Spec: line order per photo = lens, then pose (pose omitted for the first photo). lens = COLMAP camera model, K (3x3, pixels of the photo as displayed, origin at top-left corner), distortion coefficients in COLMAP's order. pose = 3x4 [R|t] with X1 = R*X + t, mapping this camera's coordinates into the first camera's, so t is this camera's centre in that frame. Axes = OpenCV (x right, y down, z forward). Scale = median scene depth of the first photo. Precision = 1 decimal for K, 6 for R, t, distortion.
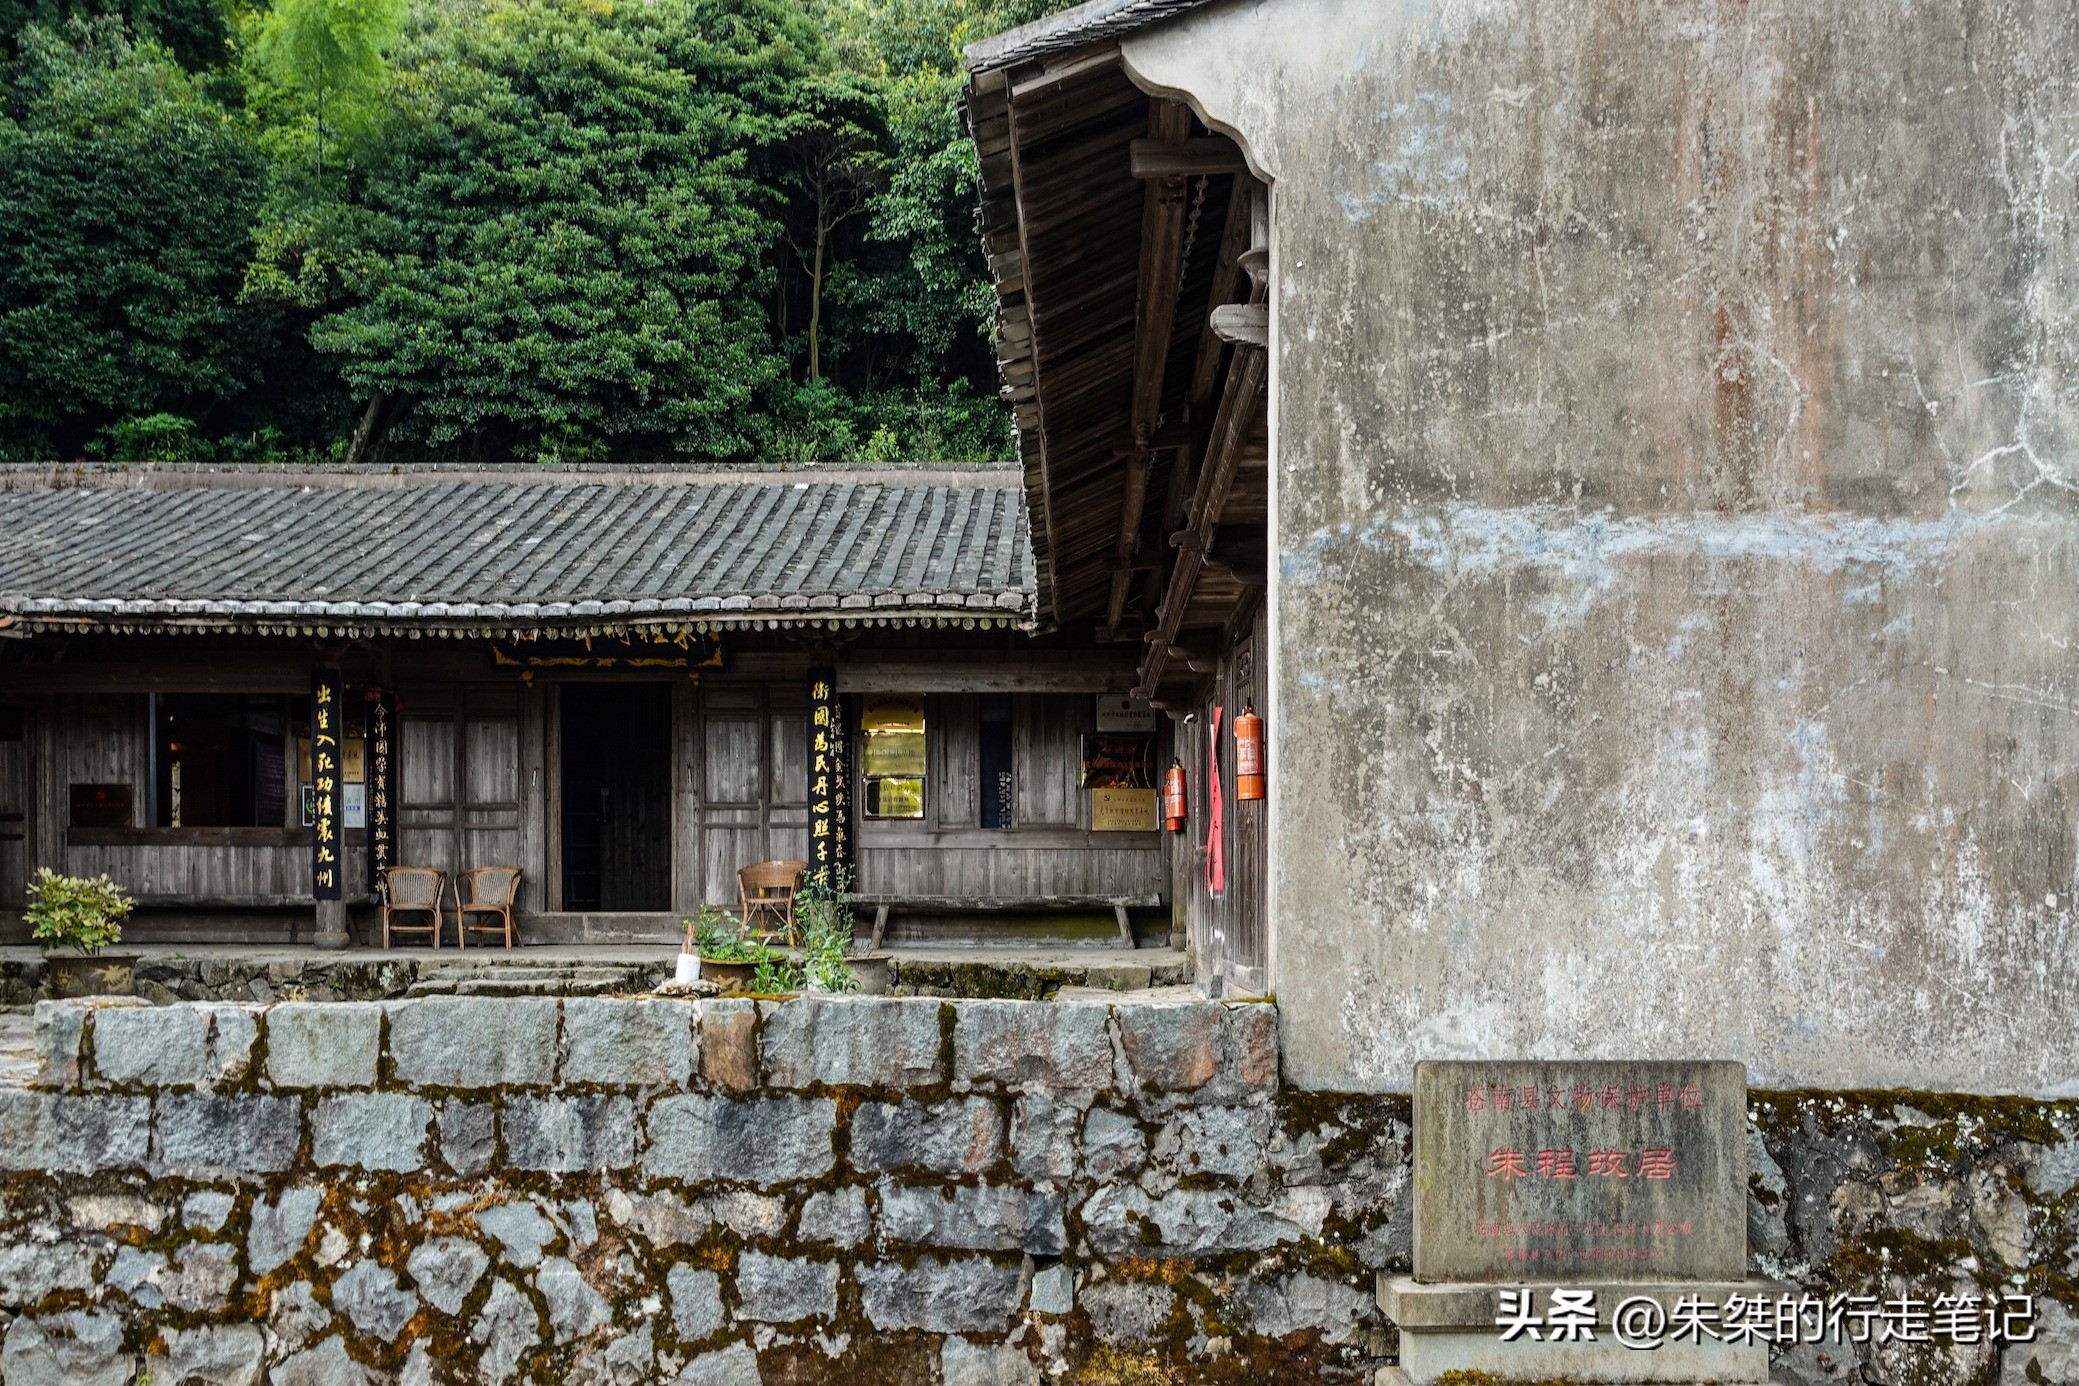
lens RADIAL K [[2116.3, 0, 1008.3], [0, 2116.3, 972.7], [0, 0, 1]] dist [0.002700, -0.009435]
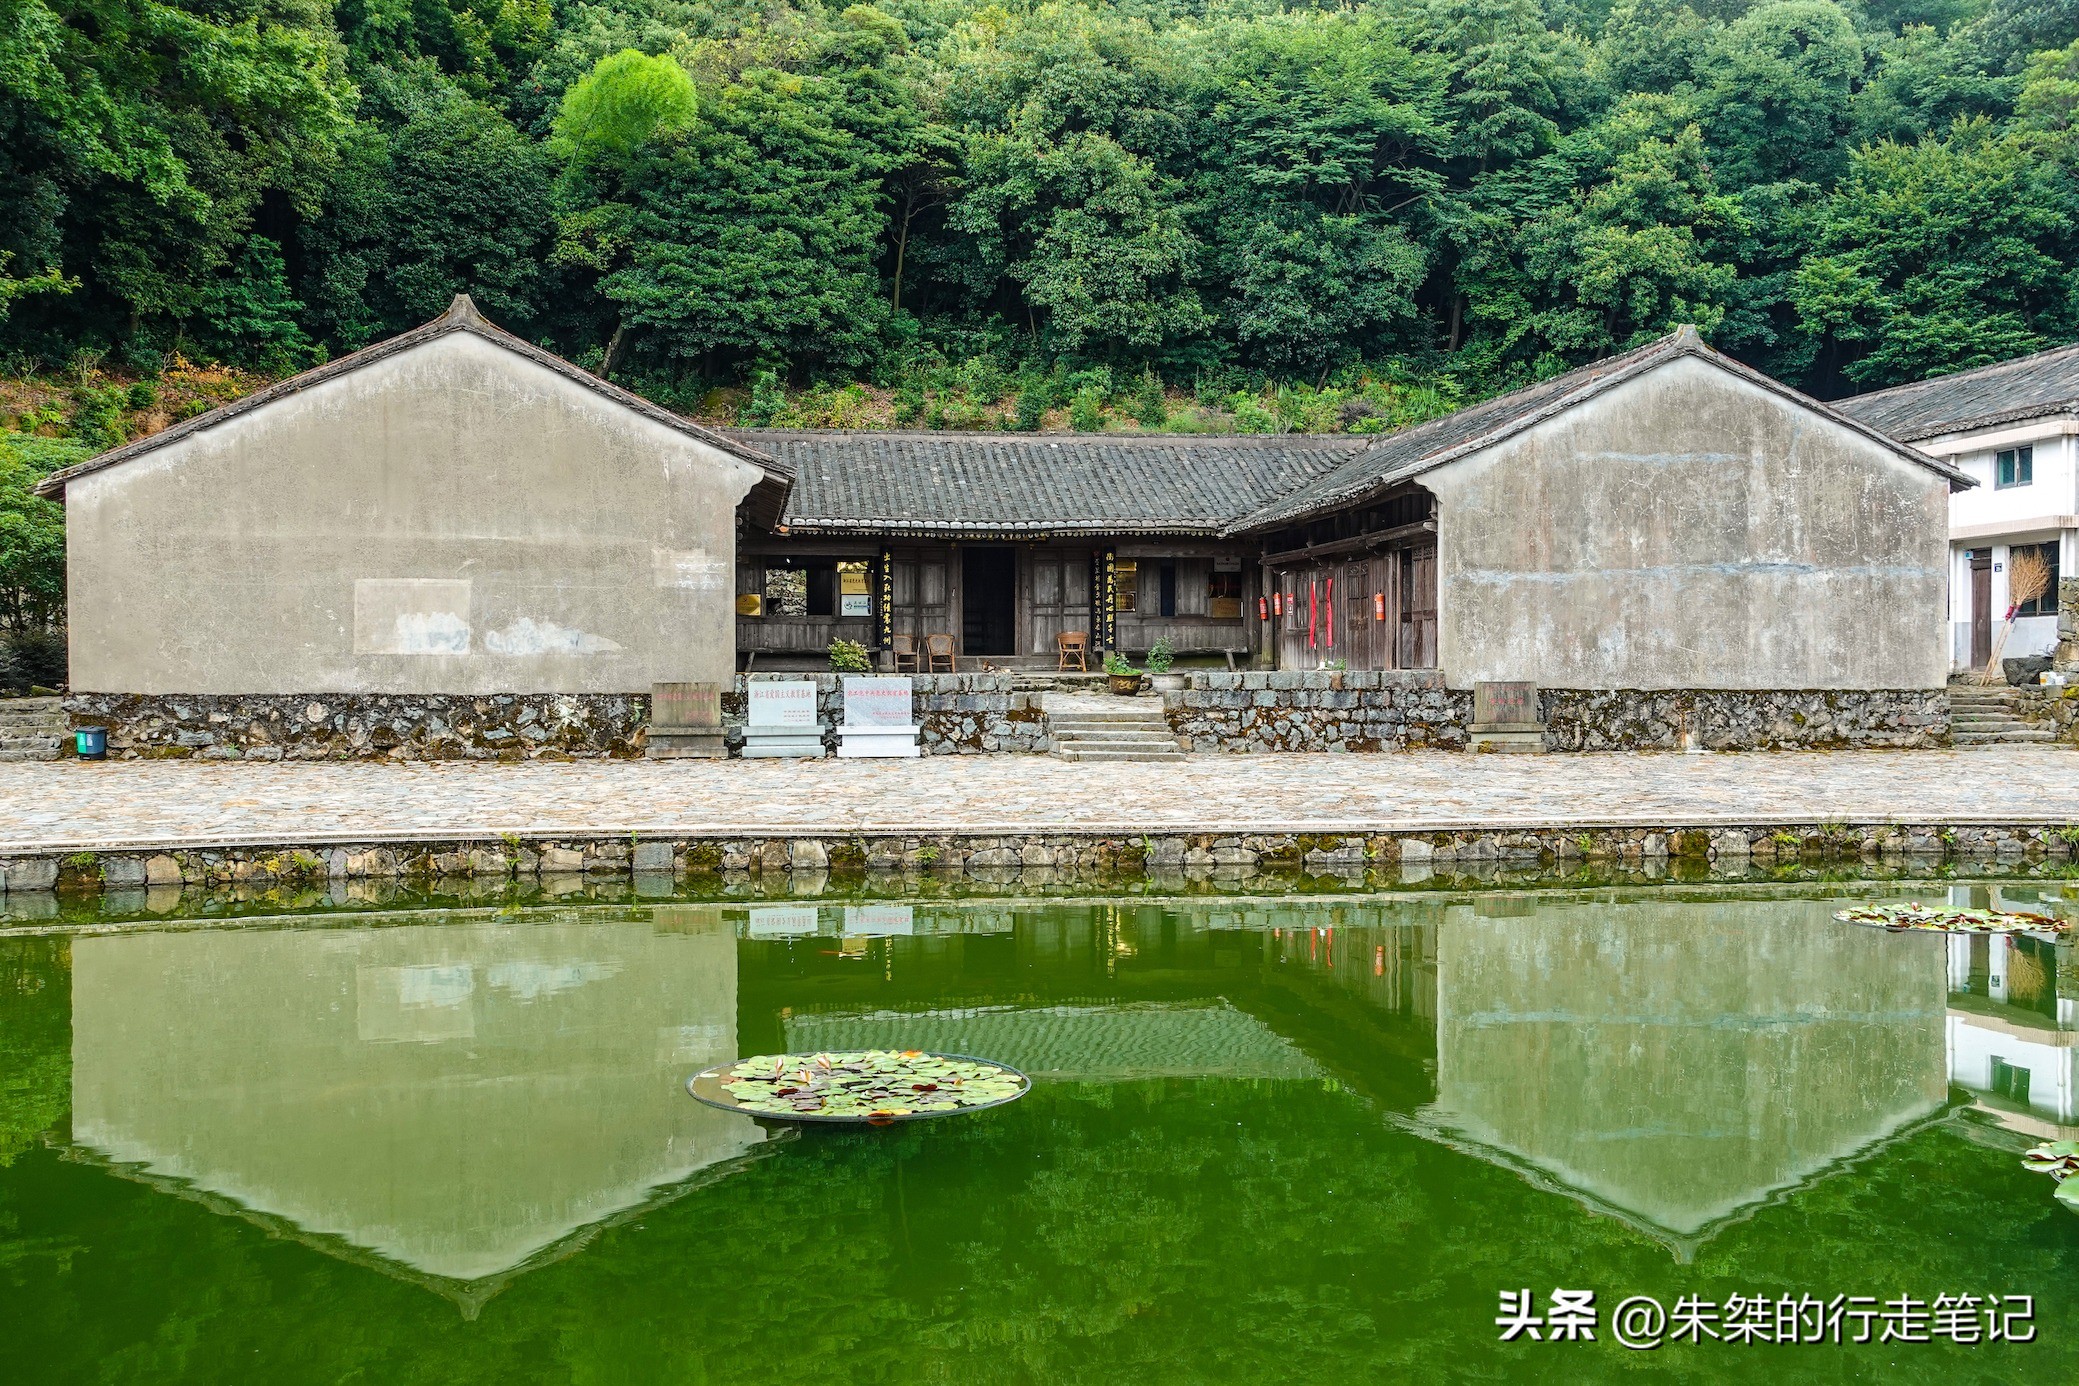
lens RADIAL K [[2133.8, 0, 1039.8], [0, 2133.8, 751.7], [0, 0, 1]] dist [0.000192, -0.011830]
pose [[0.988581, -0.008214, 0.150464, -0.264905], [0.006117, 0.999878, 0.014389, 0.021169], [-0.150564, -0.013304, 0.988511, -0.642879]]
